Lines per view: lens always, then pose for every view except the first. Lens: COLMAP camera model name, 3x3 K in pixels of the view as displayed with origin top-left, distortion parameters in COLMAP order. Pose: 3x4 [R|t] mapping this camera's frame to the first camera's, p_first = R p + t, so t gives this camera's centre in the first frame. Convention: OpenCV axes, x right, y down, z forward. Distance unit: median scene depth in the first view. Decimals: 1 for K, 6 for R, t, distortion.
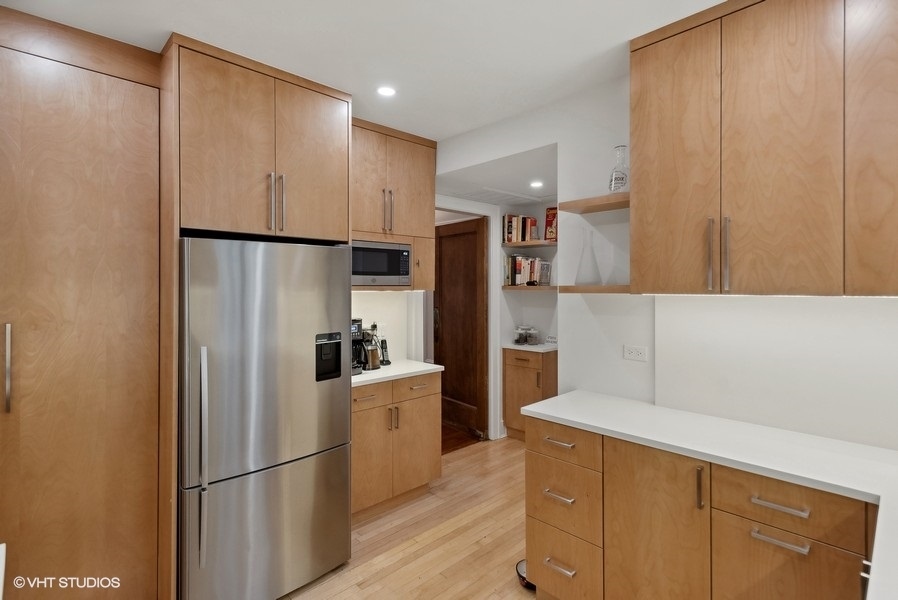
lens RADIAL K [[430.0, 0, 449.9], [0, 430.0, 295.5], [0, 0, 1]] dist [0.013524, 0.000039]
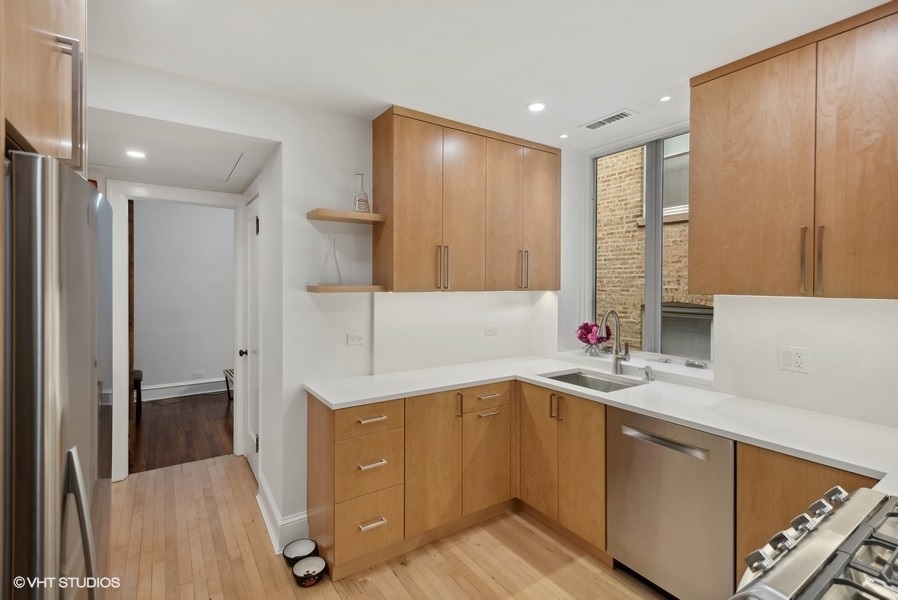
lens RADIAL K [[430.0, 0, 447.0], [0, 430.0, 290.8], [0, 0, 1]] dist [0.013524, 0.000039]
pose [[0.198719, -0.014742, 0.979946, -0.920298], [0.017904, 0.999775, 0.011409, -0.021543], [-0.979893, 0.015277, 0.198938, 0.598549]]
